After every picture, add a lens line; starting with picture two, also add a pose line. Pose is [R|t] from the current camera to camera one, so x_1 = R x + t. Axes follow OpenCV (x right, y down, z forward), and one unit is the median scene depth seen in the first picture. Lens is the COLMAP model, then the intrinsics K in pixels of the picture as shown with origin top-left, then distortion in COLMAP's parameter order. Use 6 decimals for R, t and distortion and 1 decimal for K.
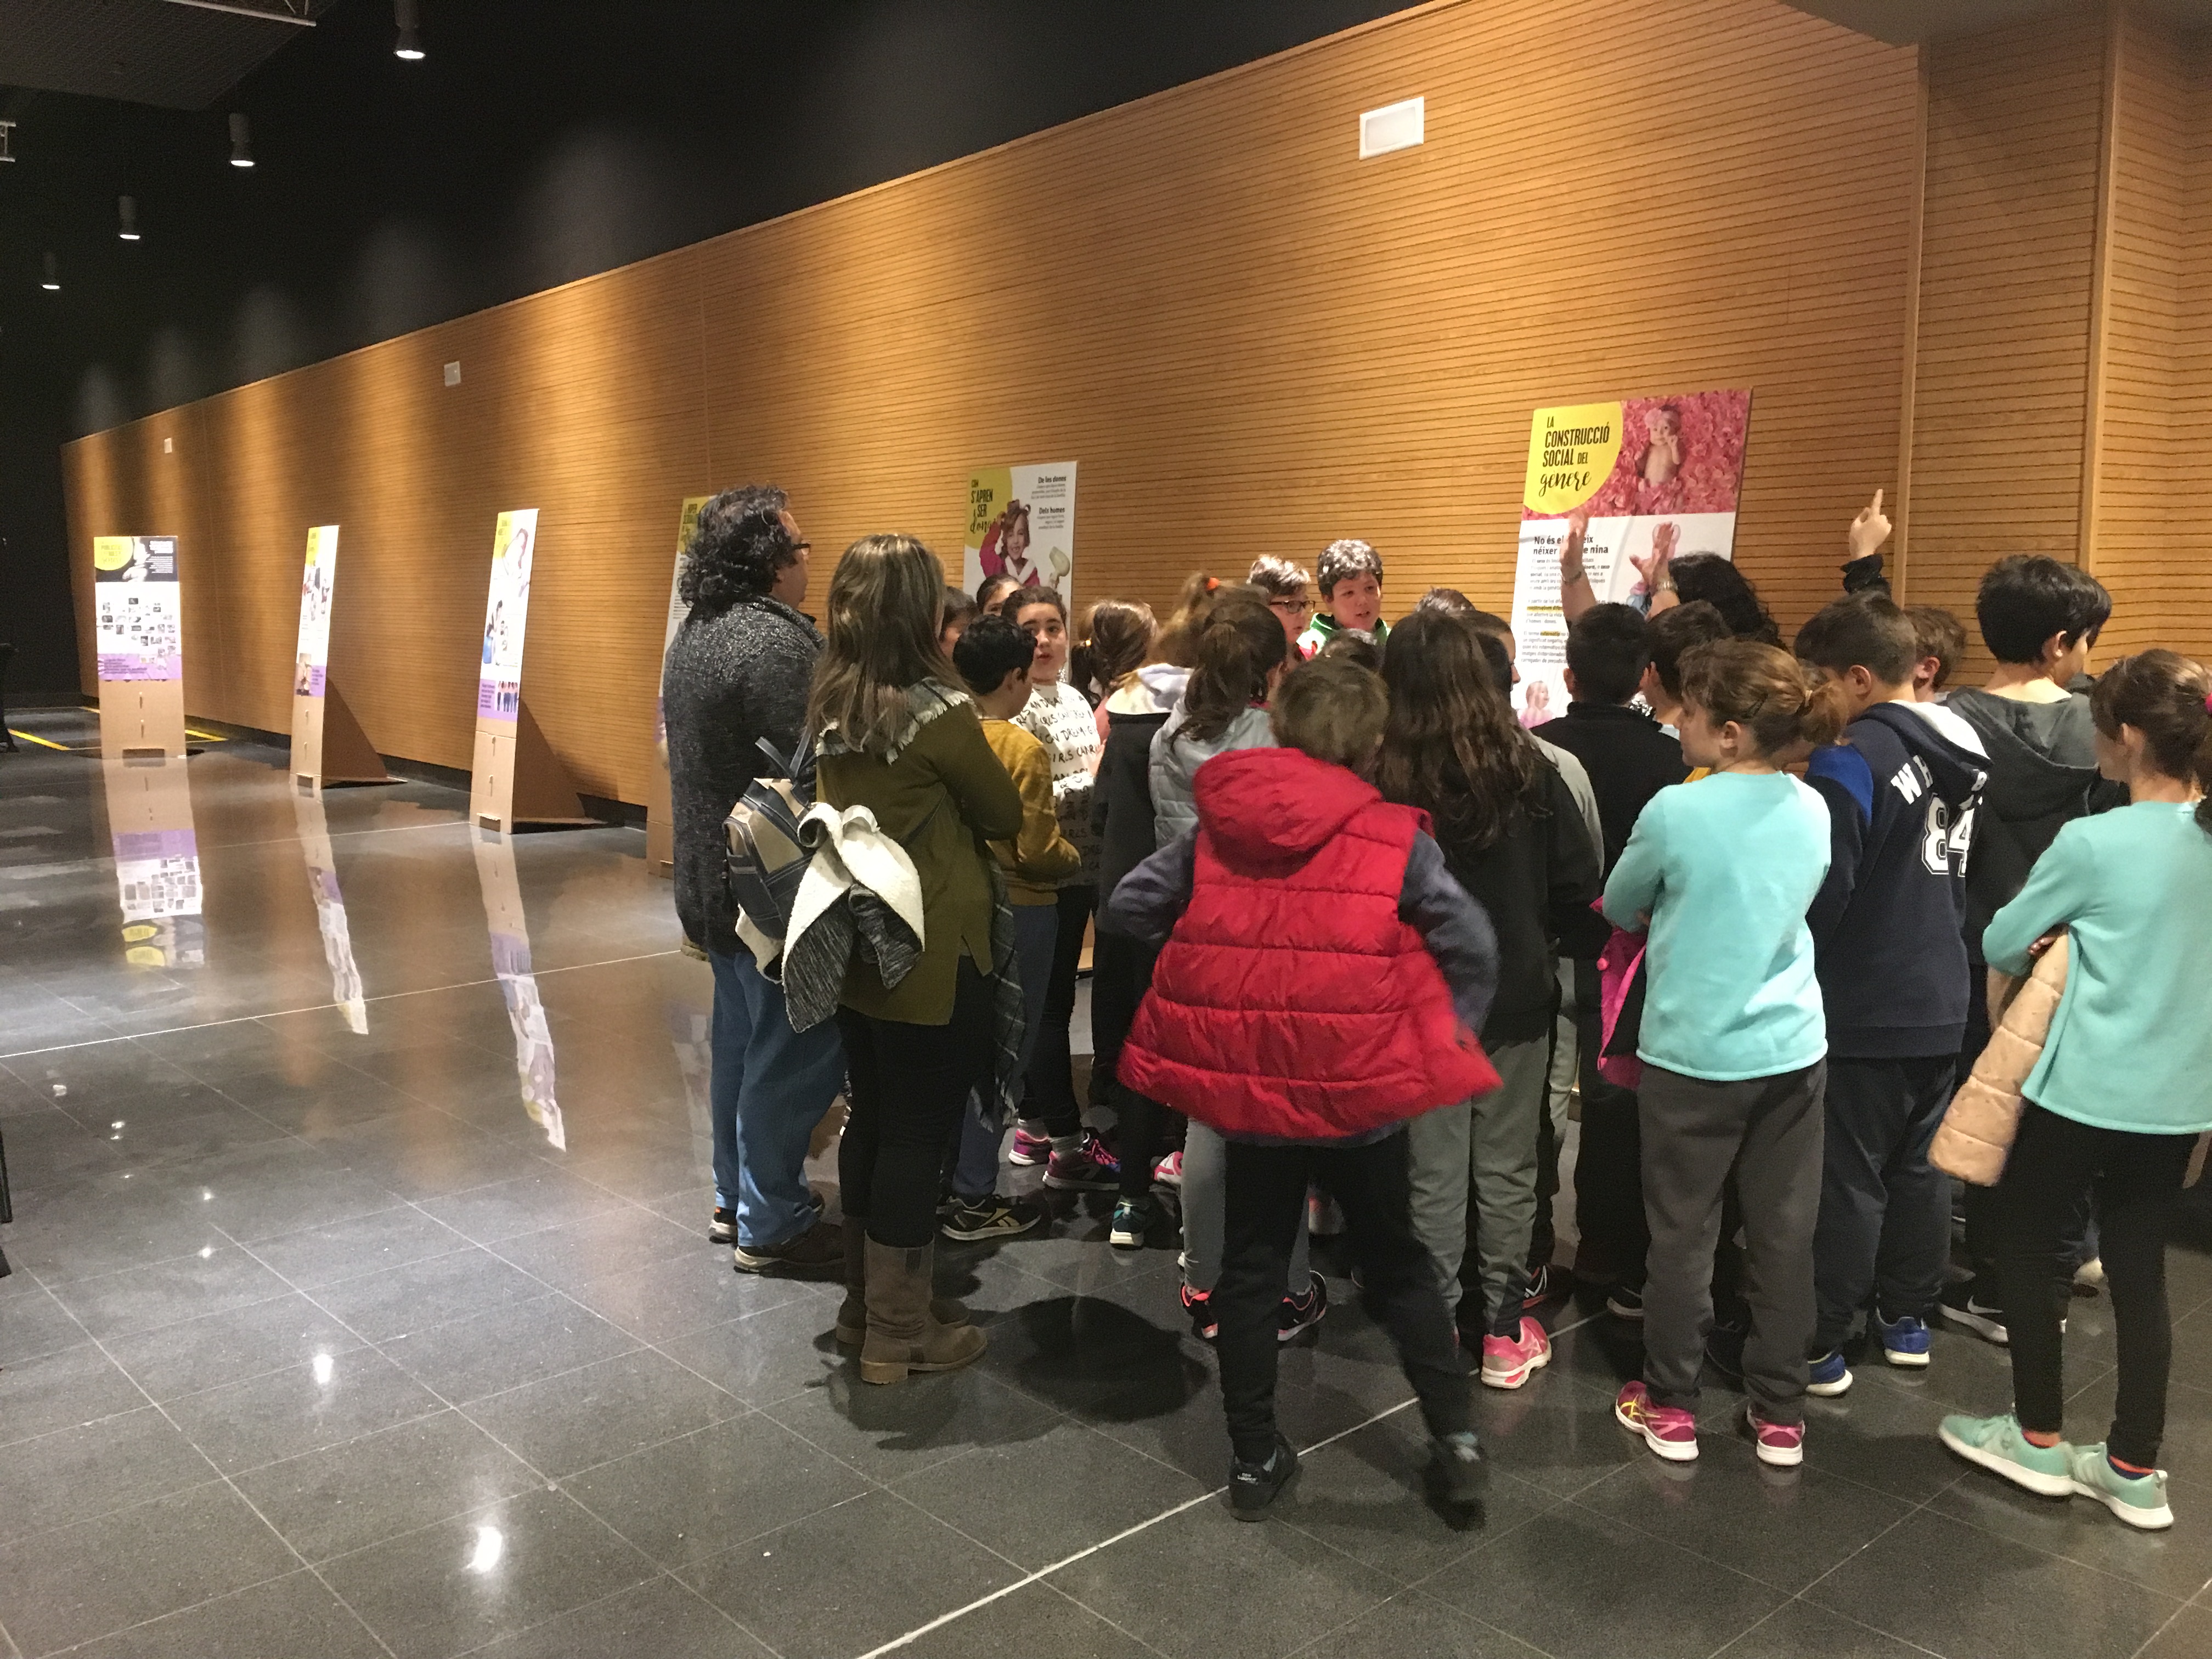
lens RADIAL K [[1814.4, 0, 1106.0], [0, 1814.4, 829.5], [0, 0, 1]] dist [0.079220, -0.100790]
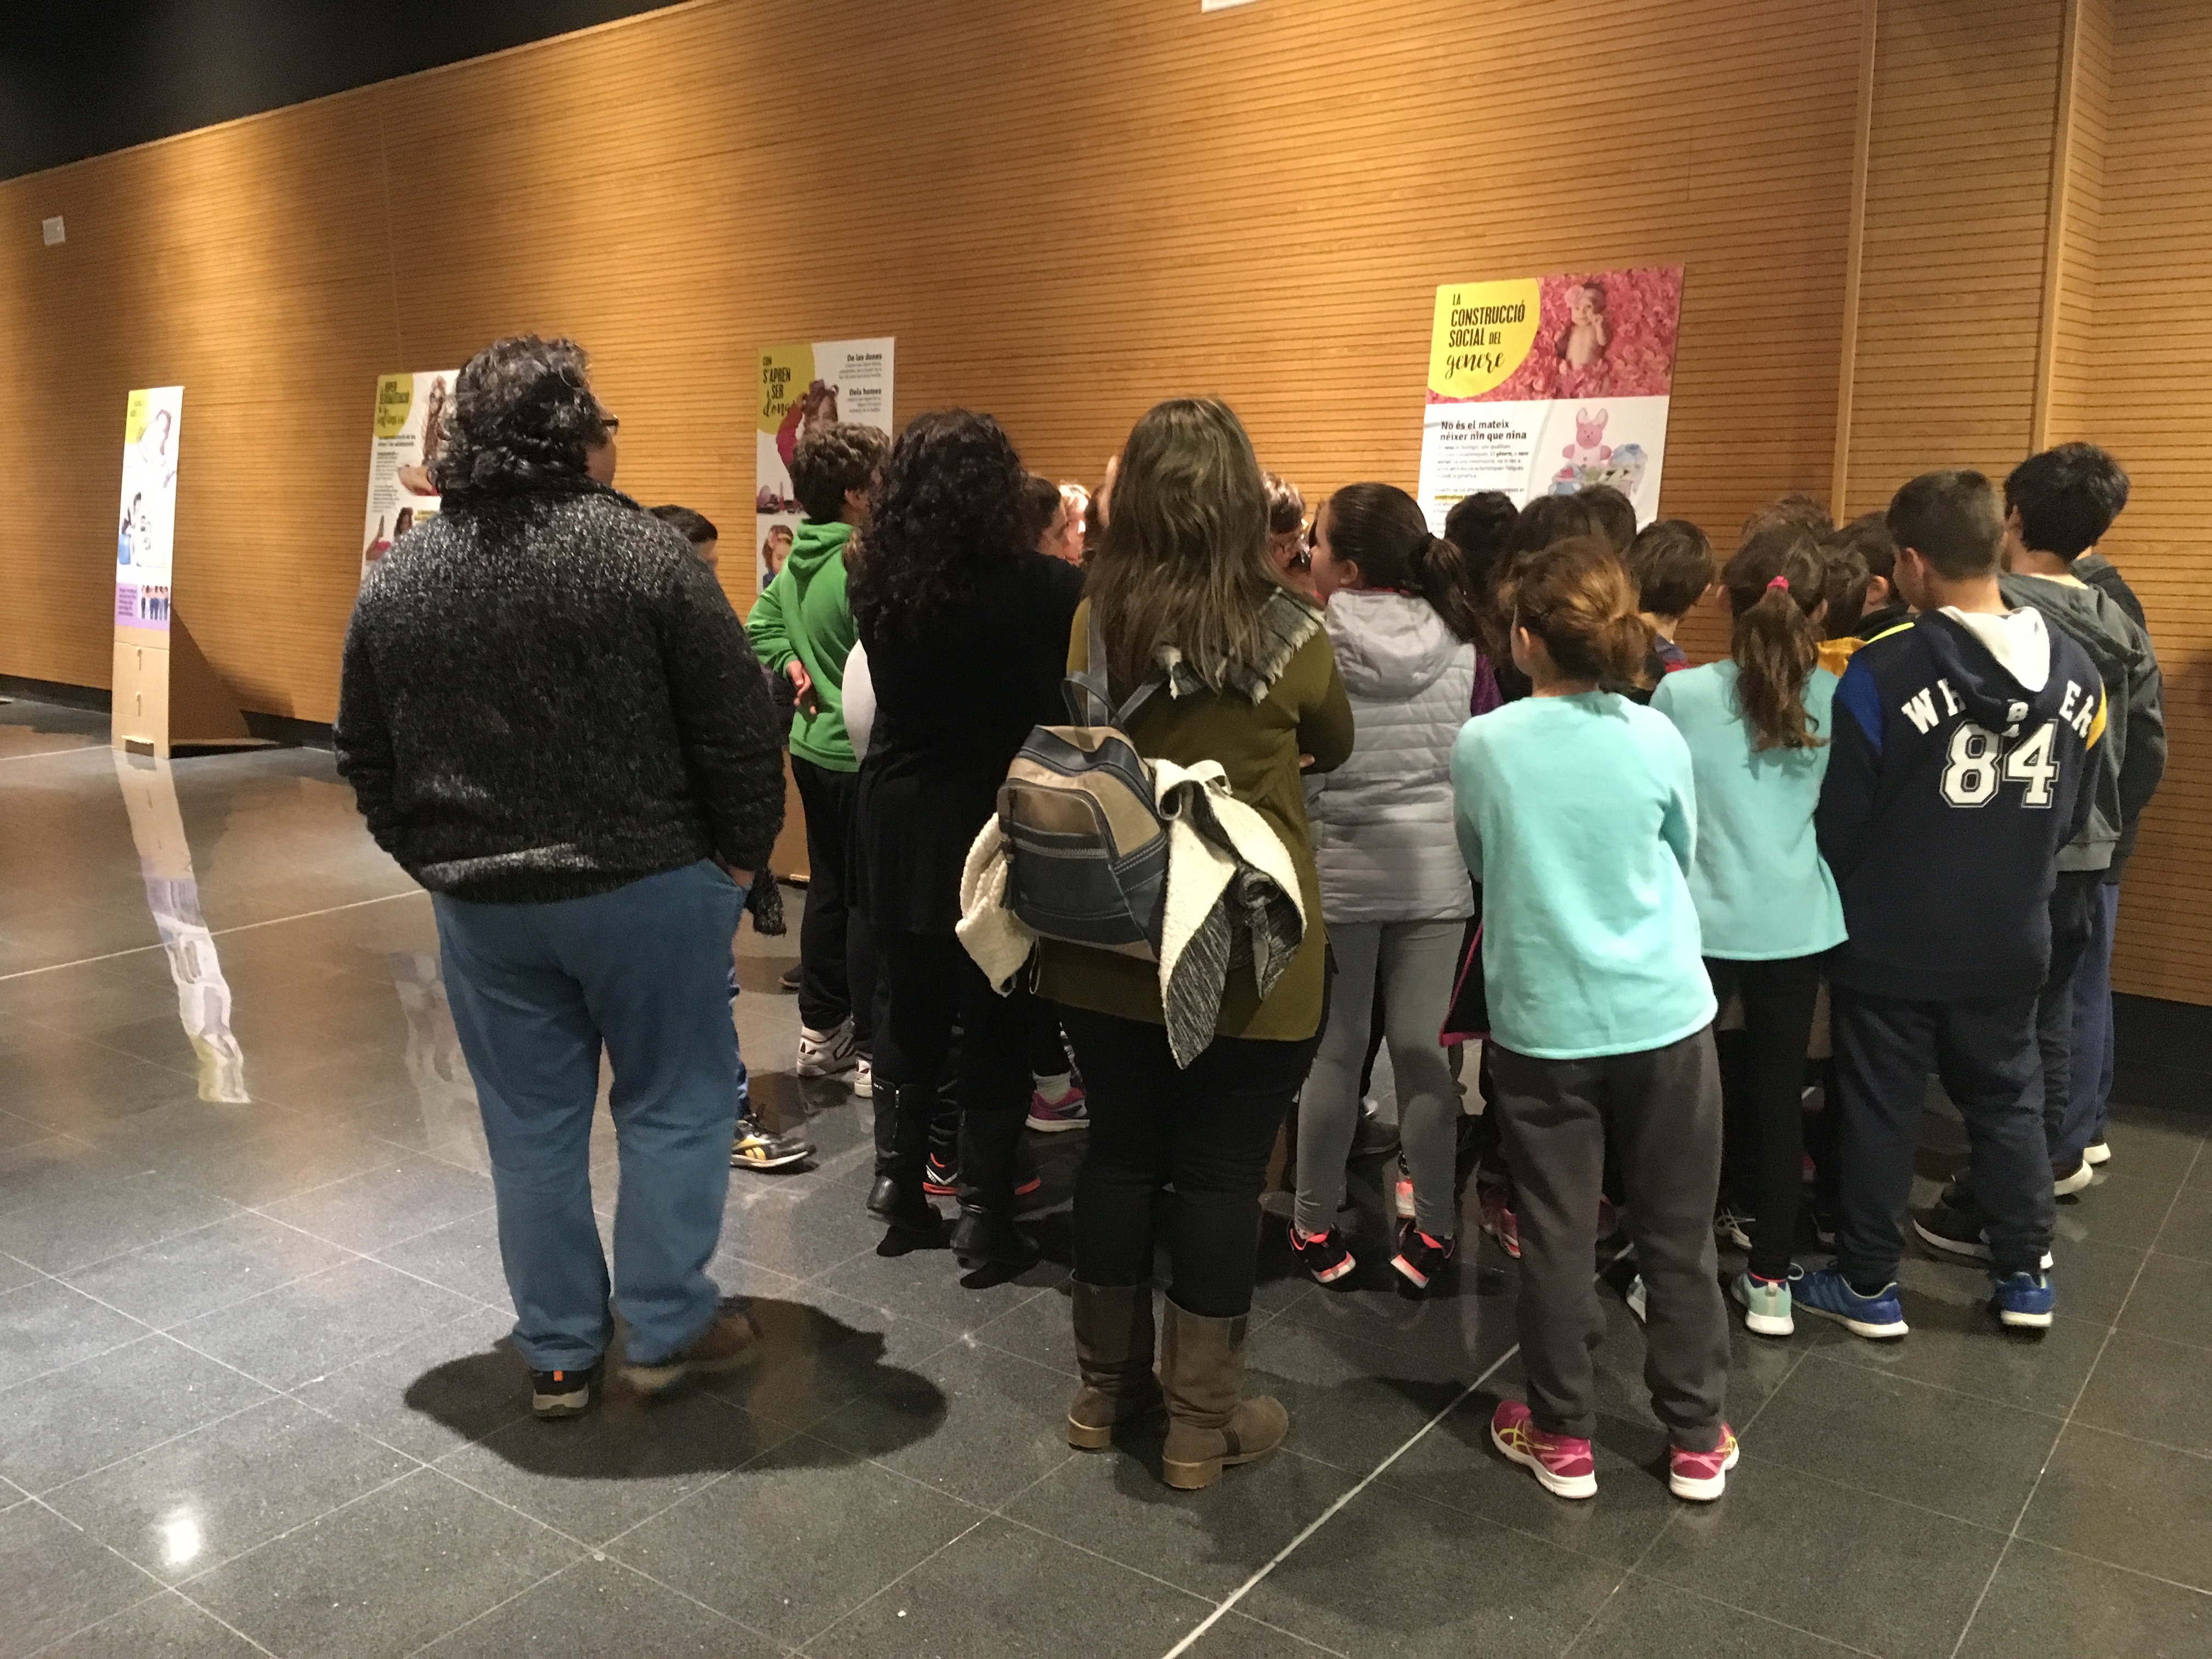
lens RADIAL K [[1814.4, 0, 1106.0], [0, 1814.4, 829.5], [0, 0, 1]] dist [0.079220, -0.100790]
pose [[0.980266, -0.037947, 0.194009, -0.123831], [0.026969, 0.997898, 0.058919, -0.008235], [-0.195837, -0.052524, 0.979229, 0.084391]]
